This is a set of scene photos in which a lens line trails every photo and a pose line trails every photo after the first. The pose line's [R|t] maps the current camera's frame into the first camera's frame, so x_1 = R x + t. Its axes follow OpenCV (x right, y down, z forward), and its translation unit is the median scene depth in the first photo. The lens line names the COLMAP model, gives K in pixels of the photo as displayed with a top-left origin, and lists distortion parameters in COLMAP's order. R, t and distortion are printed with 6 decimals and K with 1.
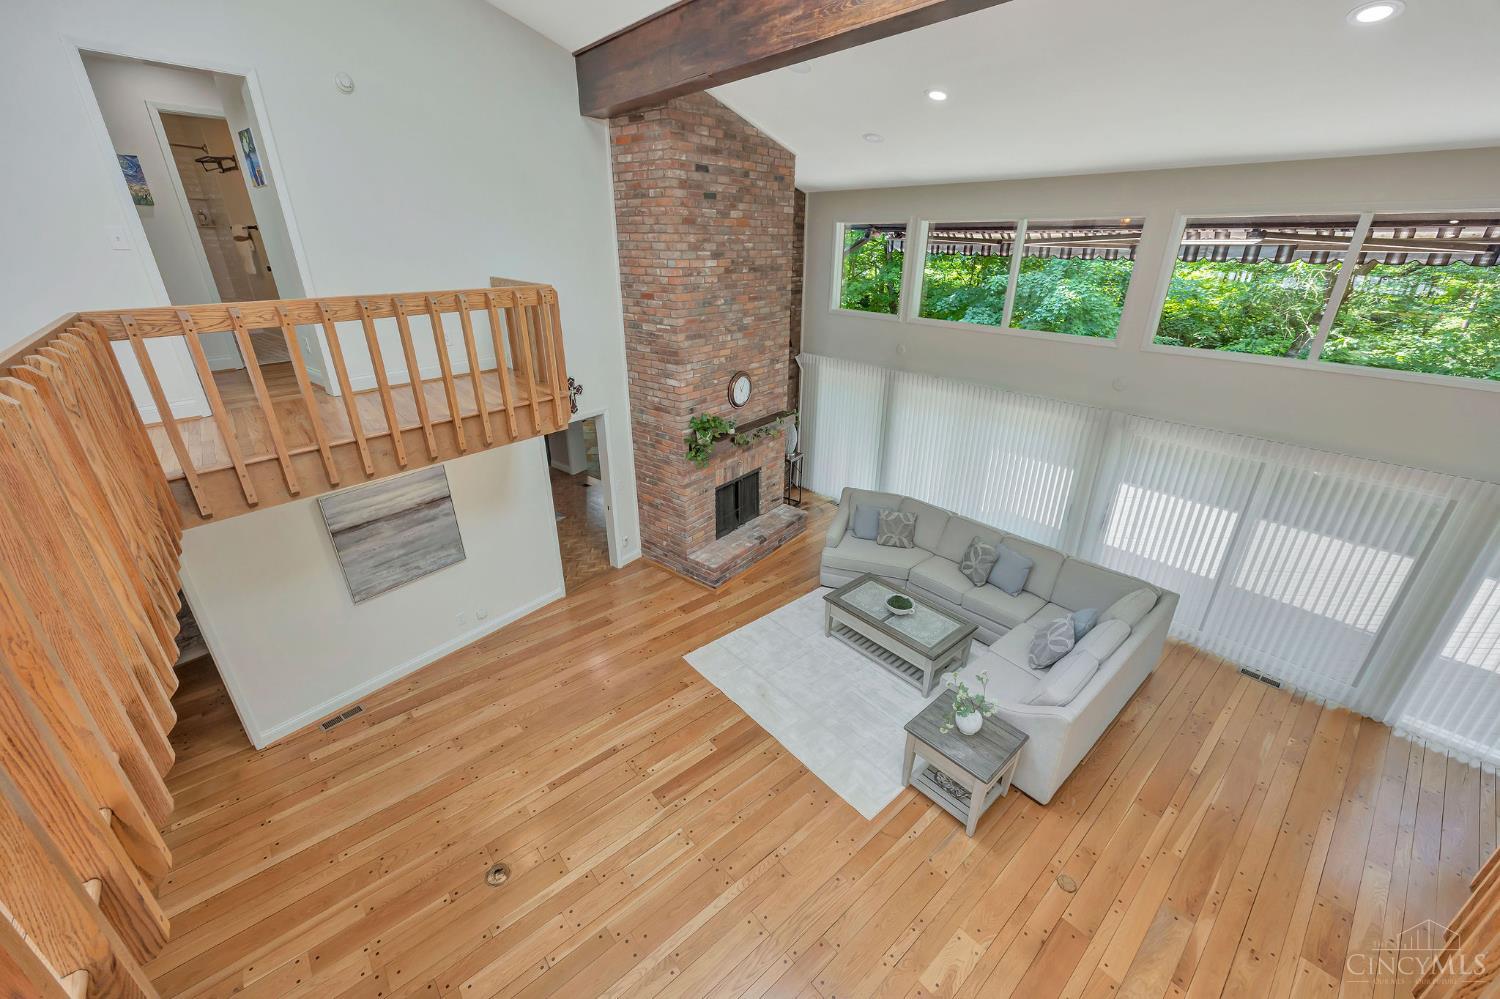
lens RADIAL K [[594.3, 0, 745.3], [0, 594.3, 504.4], [0, 0, 1]] dist [0.000412, -0.000023]
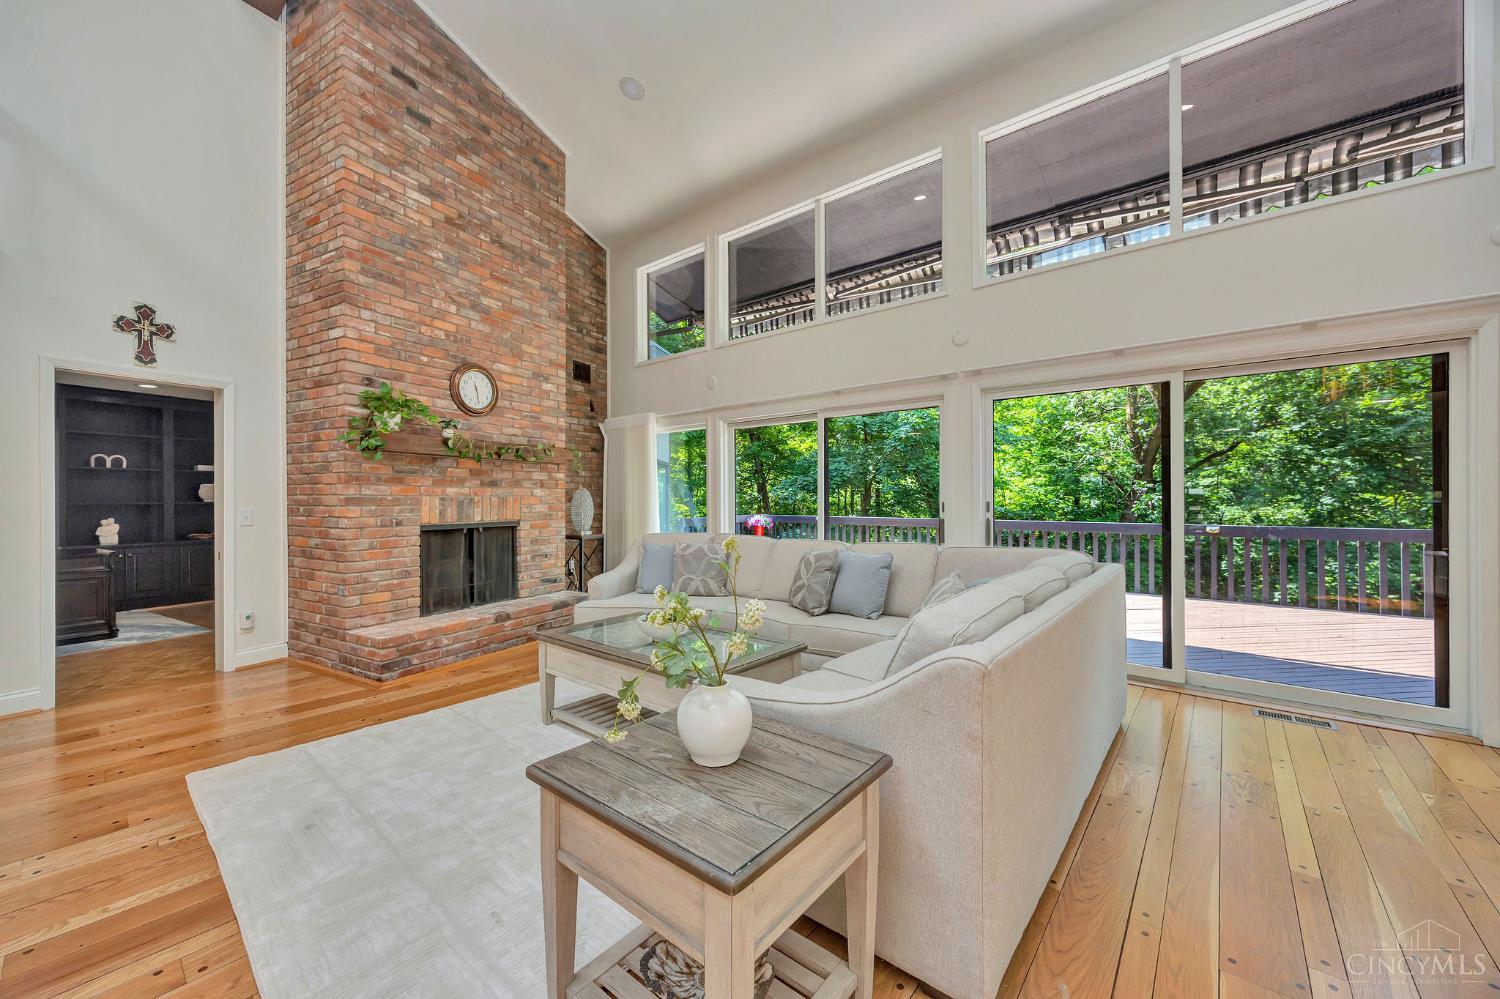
lens RADIAL K [[574.8, 0, 750.0], [0, 574.8, 499.5], [0, 0, 1]] dist [-0.000136, -0.000112]
pose [[0.986716, -0.003537, 0.162419, 0.213108], [0.069886, 0.911772, -0.404708, 0.237642], [-0.146658, 0.410682, 0.899907, 0.405217]]
